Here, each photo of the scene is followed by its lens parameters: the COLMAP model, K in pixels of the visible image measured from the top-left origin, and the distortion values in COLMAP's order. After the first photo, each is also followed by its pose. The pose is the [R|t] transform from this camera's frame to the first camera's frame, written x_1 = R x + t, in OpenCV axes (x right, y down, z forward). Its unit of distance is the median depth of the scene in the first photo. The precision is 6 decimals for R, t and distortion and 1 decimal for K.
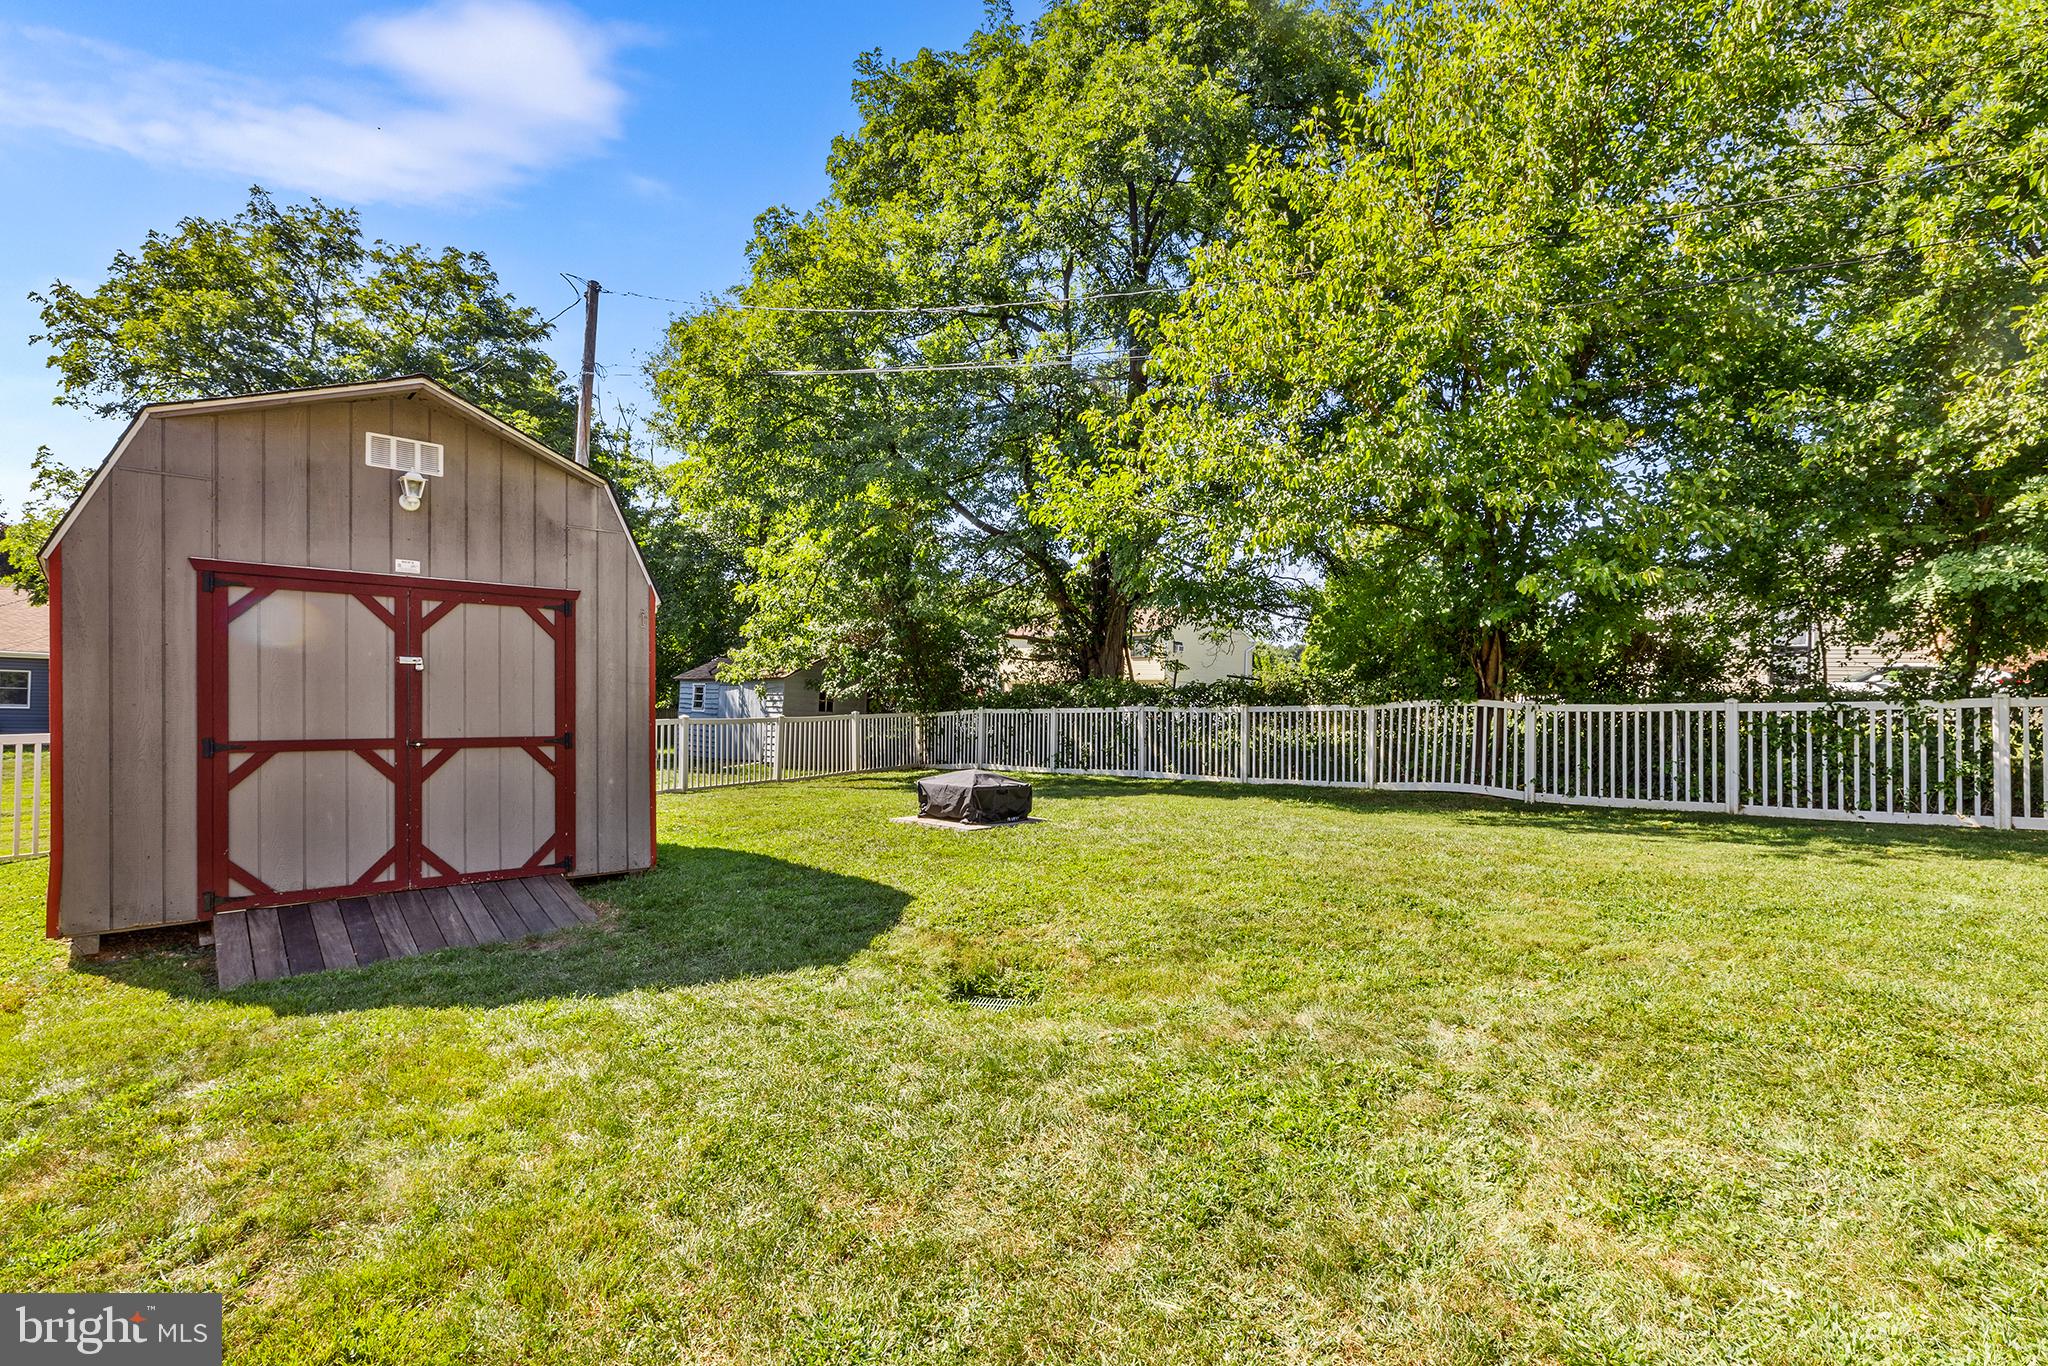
lens RADIAL K [[939.0, 0, 1031.6], [0, 939.0, 679.0], [0, 0, 1]] dist [0.002806, 0.000412]
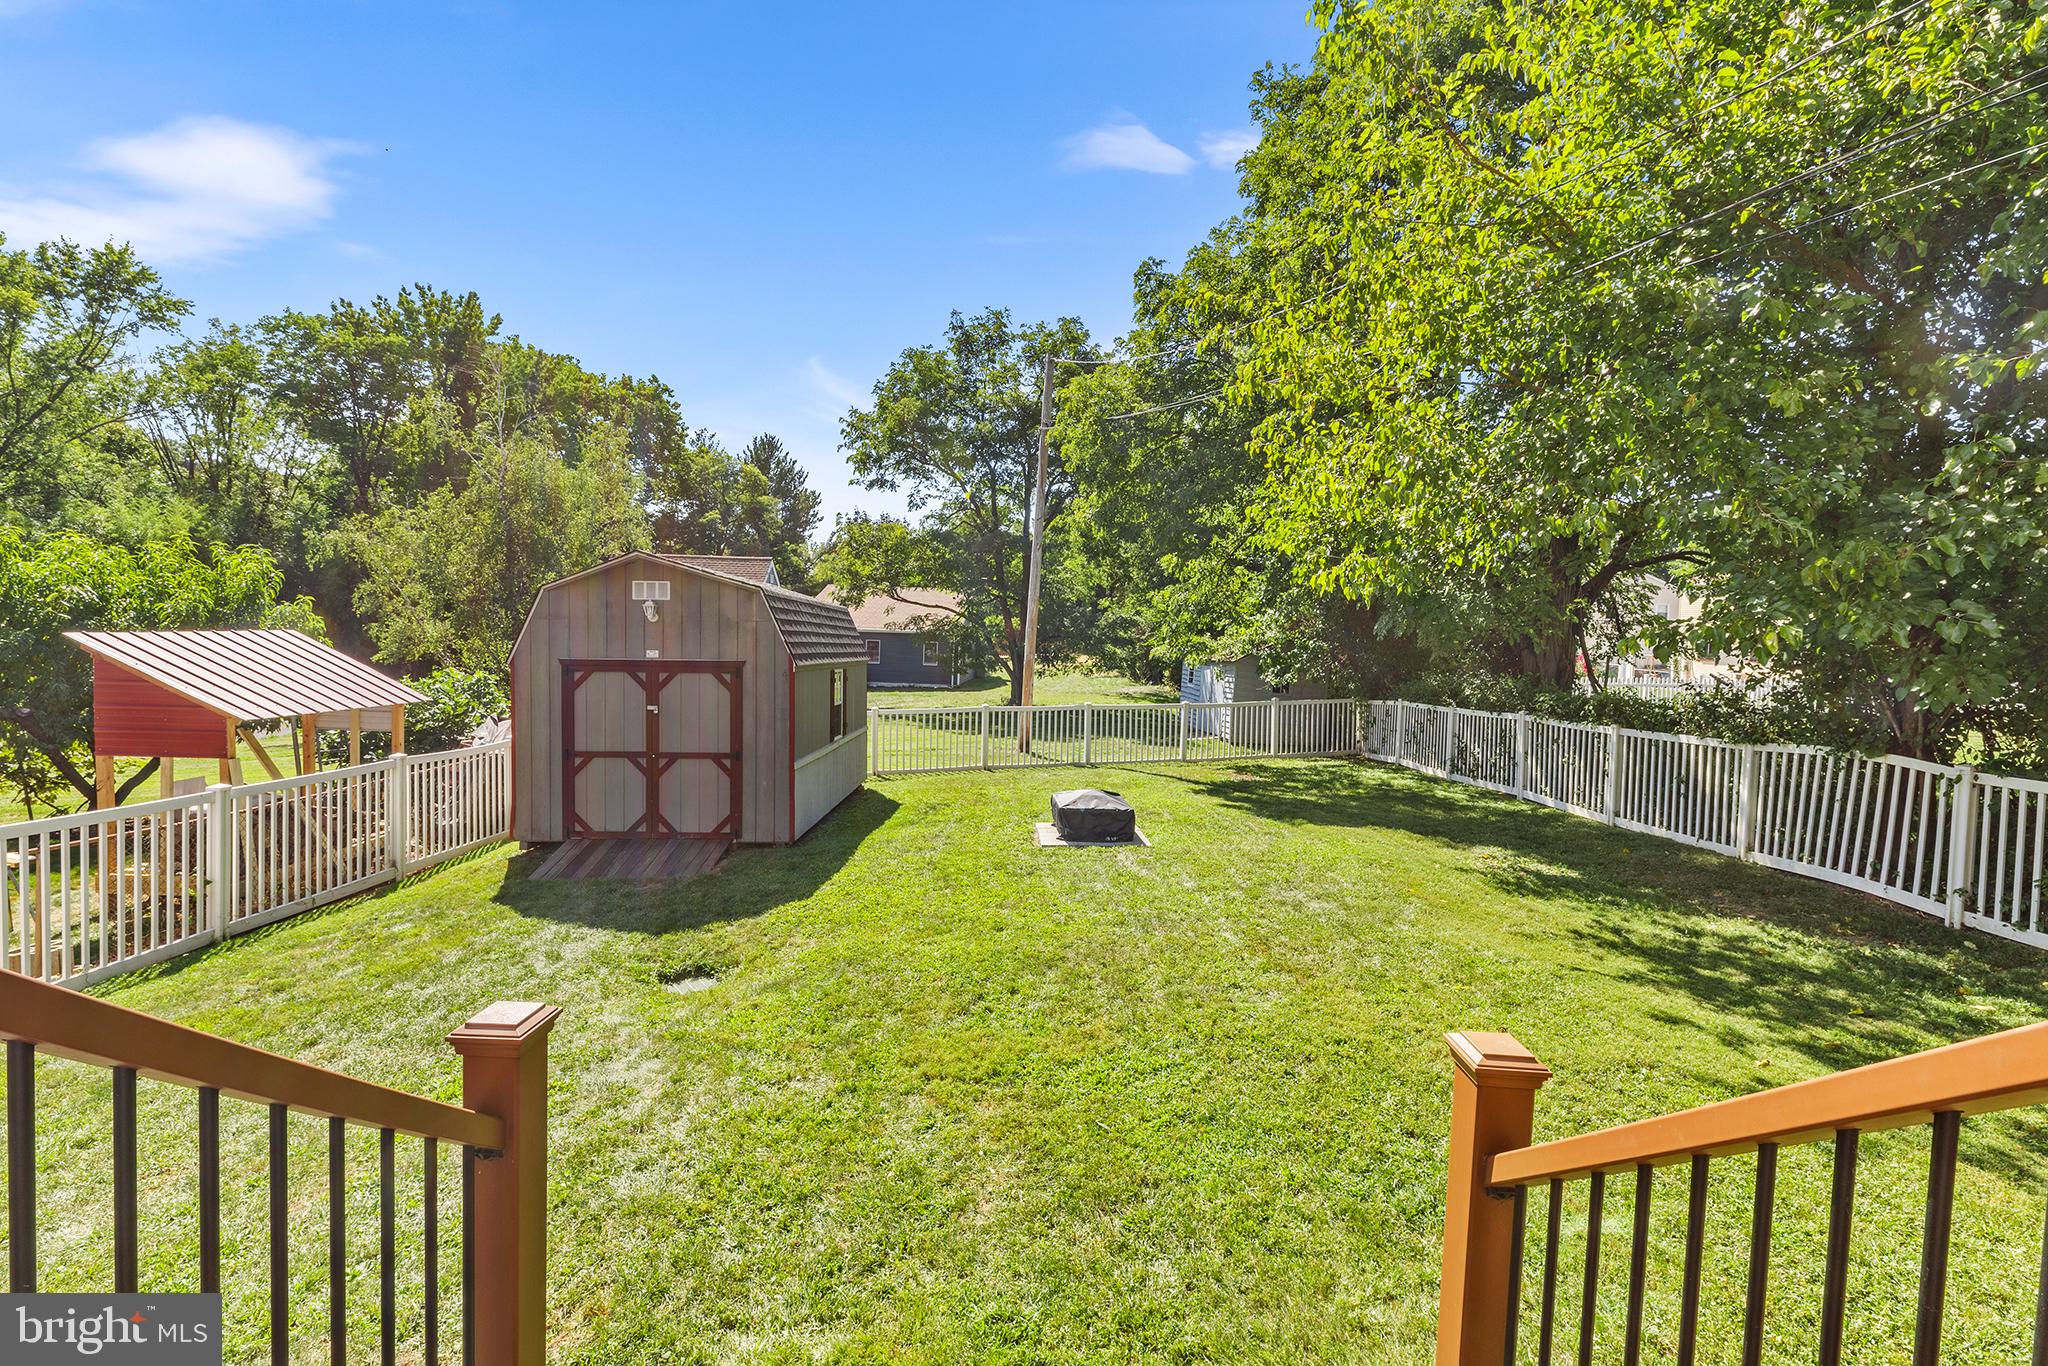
lens RADIAL K [[907.3, 0, 1027.0], [0, 907.3, 638.7], [0, 0, 1]] dist [0.002292, 0.000135]
pose [[0.728354, -0.001011, -0.685201, 0.924103], [0.013038, 0.999838, 0.012383, -0.146957], [0.685077, -0.017953, 0.728249, 0.225129]]
